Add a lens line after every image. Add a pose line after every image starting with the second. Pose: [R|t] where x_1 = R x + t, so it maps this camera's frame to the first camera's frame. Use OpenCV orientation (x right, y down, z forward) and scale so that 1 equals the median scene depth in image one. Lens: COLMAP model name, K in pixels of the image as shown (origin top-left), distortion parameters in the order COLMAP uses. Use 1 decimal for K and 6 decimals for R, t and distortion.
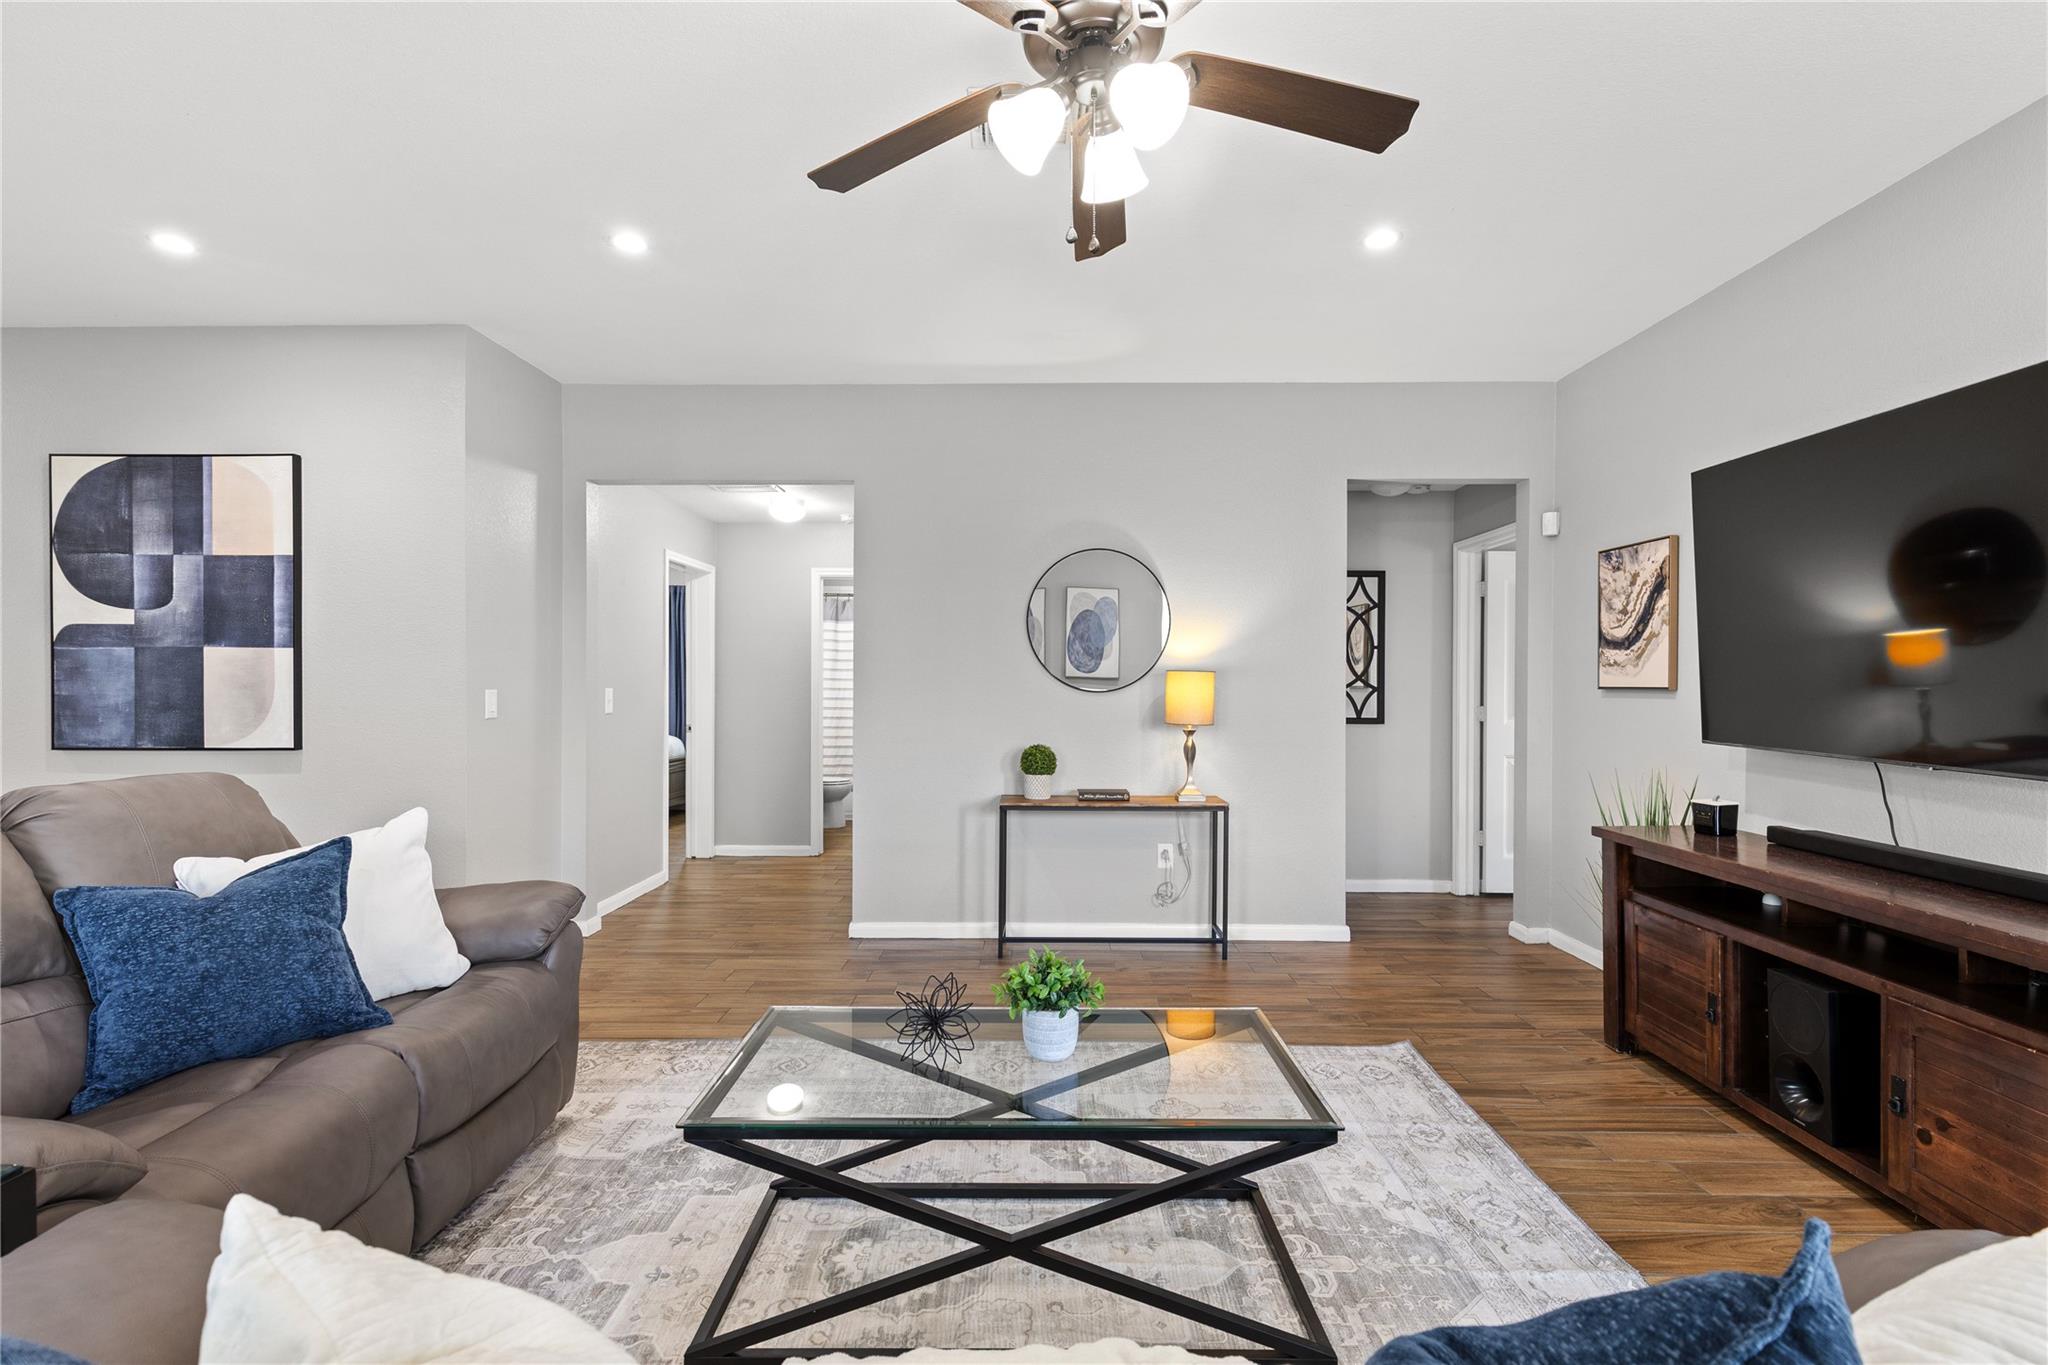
lens RADIAL K [[934.4, 0, 1014.0], [0, 934.4, 684.8], [0, 0, 1]] dist [0.007165, -0.002352]
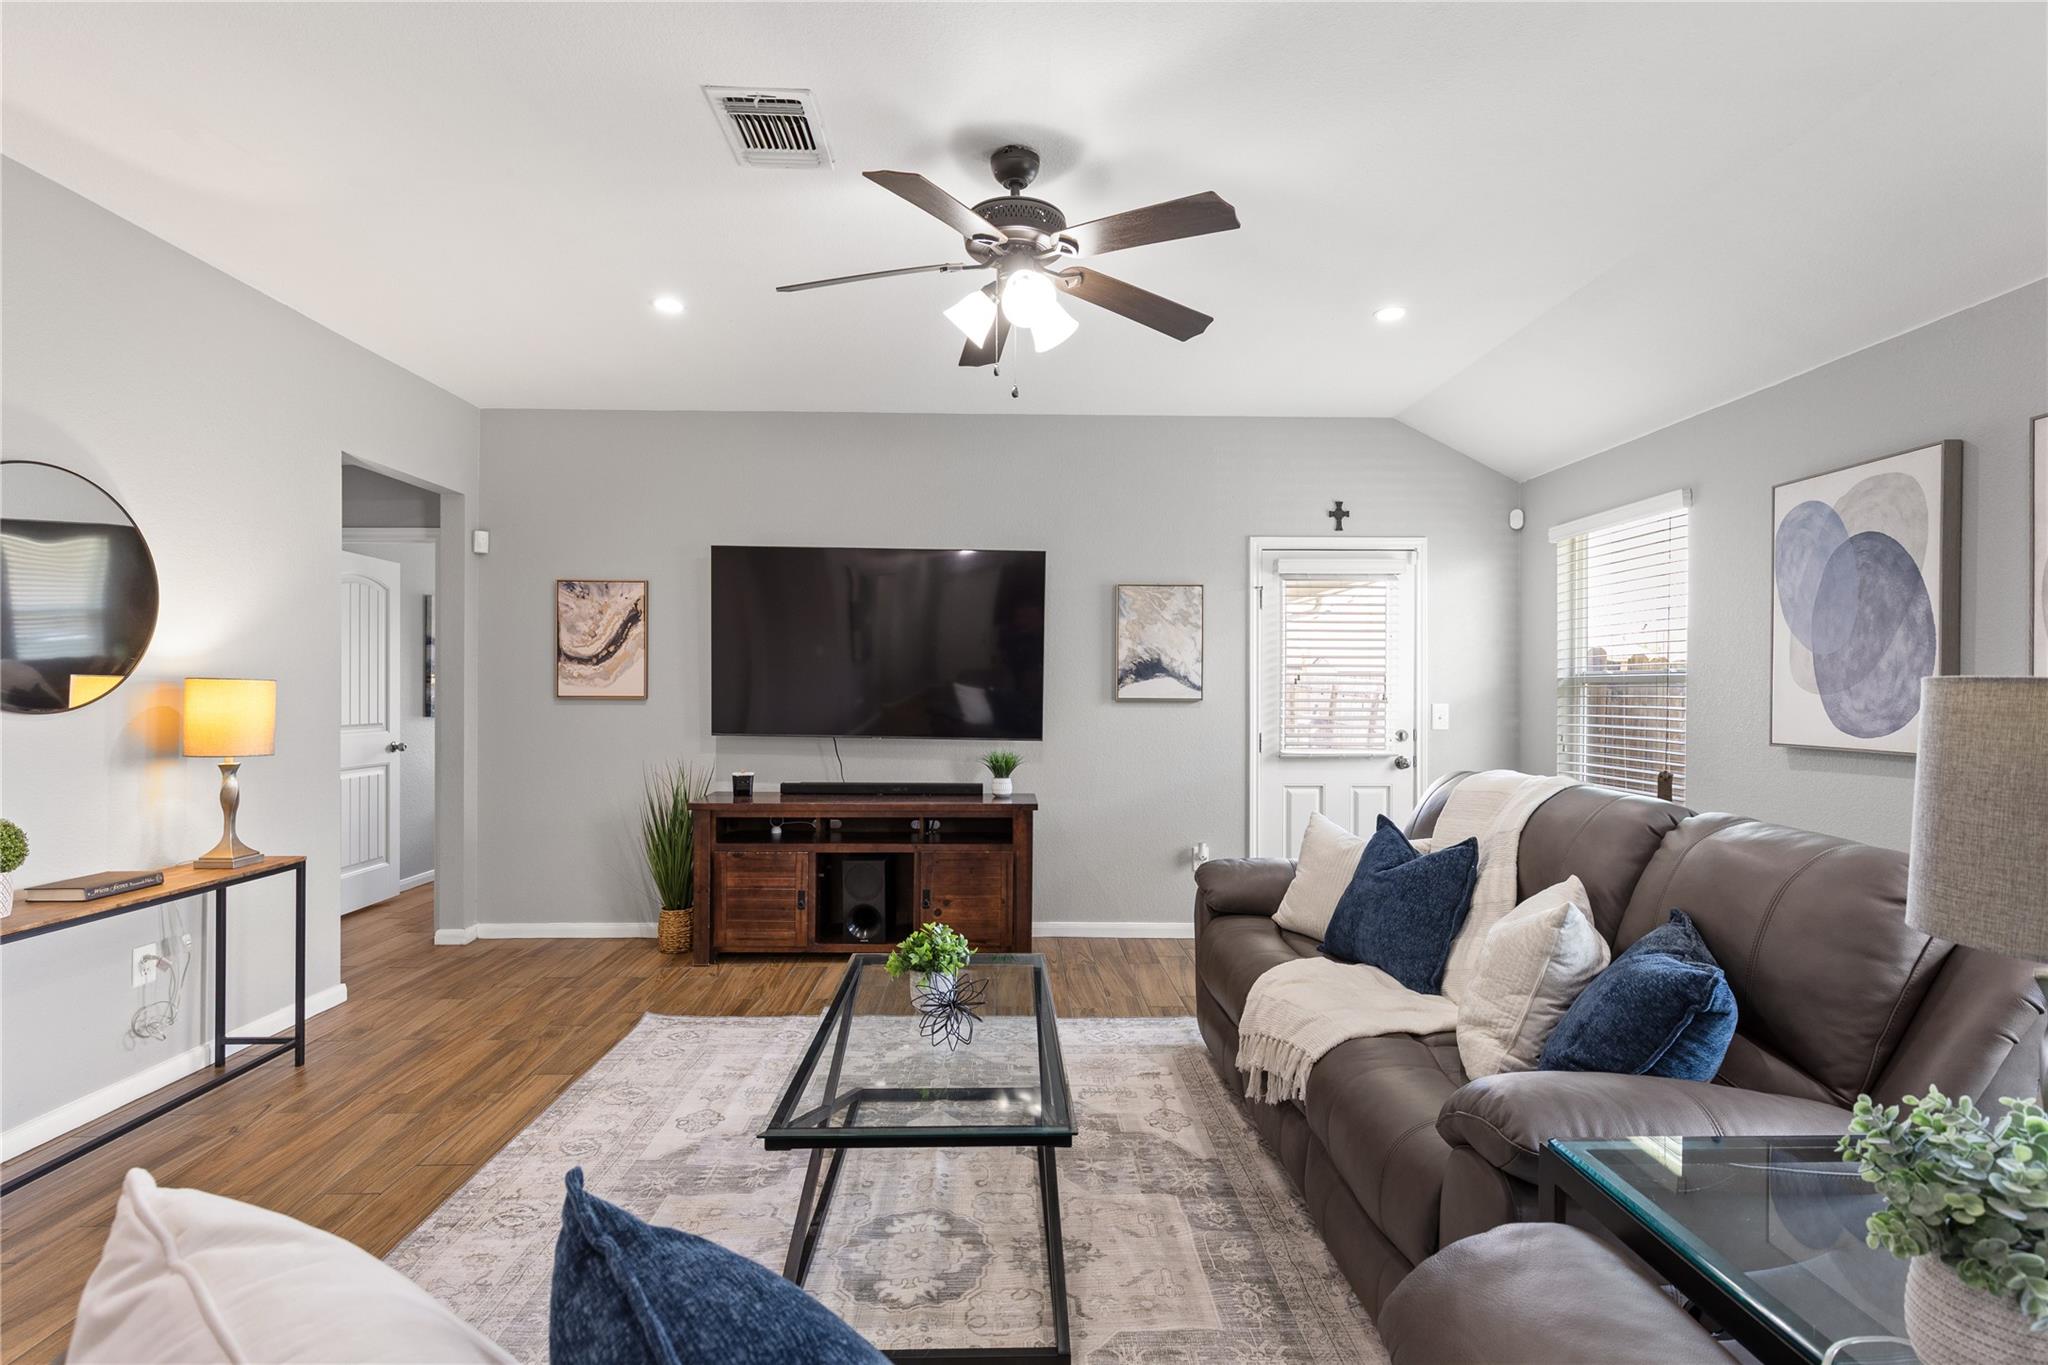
lens RADIAL K [[934.4, 0, 1029.1], [0, 934.4, 690.6], [0, 0, 1]] dist [0.007165, -0.002352]
pose [[-0.035922, -0.006032, 0.999336, -0.730423], [-0.001406, 0.999981, 0.005985, -0.015499], [-0.999354, -0.001190, -0.035929, 0.583325]]
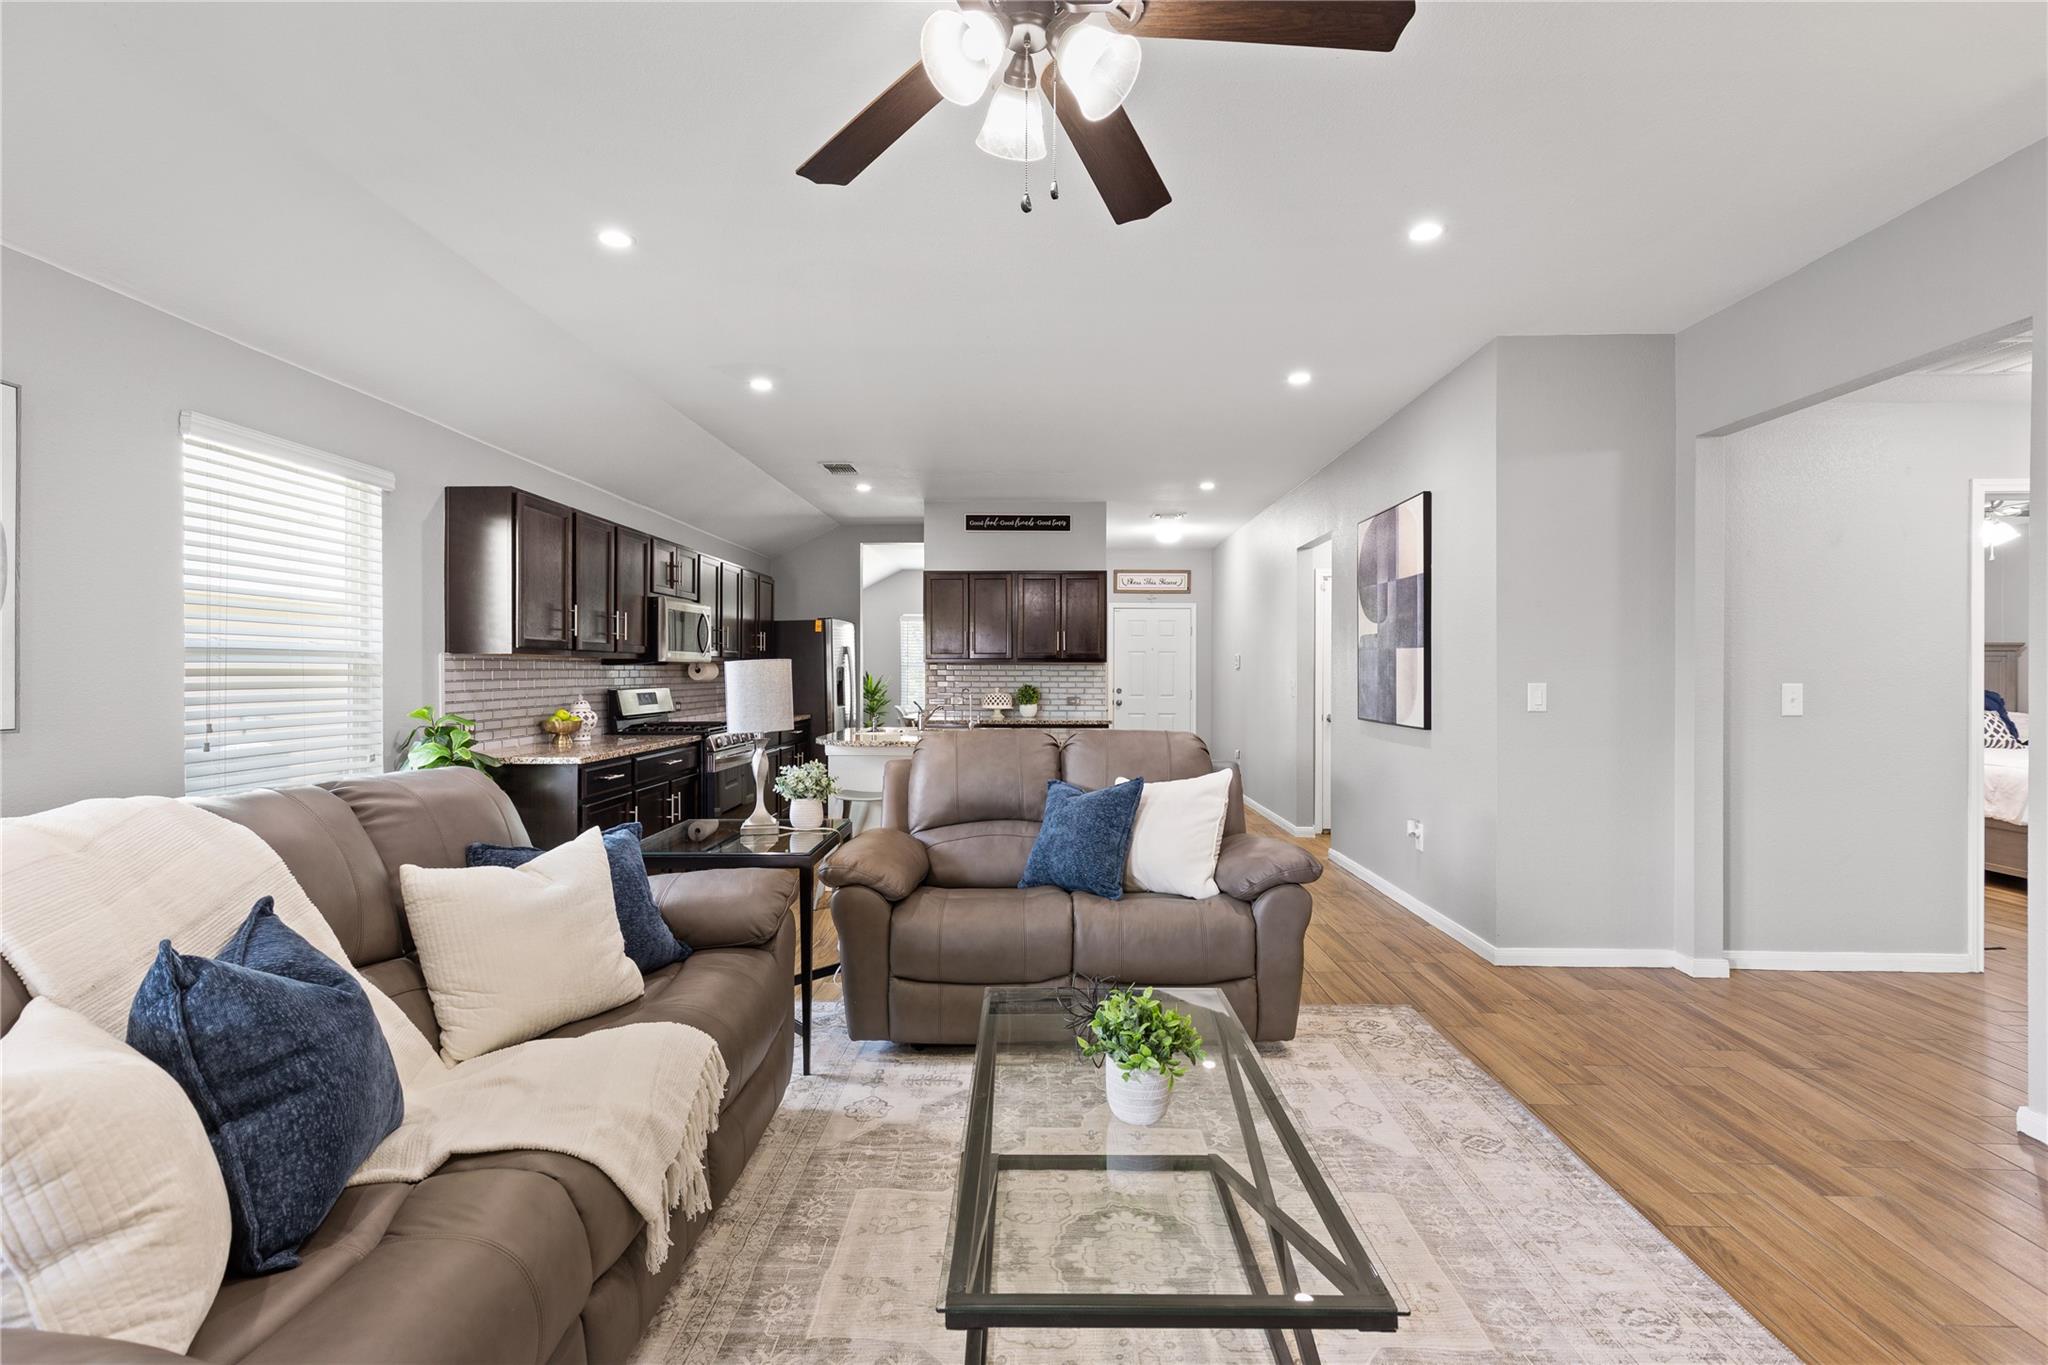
lens RADIAL K [[934.4, 0, 1032.0], [0, 934.4, 673.9], [0, 0, 1]] dist [0.007165, -0.002352]
pose [[-0.005481, 0.001058, -0.999984, 0.560995], [-0.004111, 0.999991, 0.001080, -0.004288], [0.999977, 0.004117, -0.005476, 0.574246]]
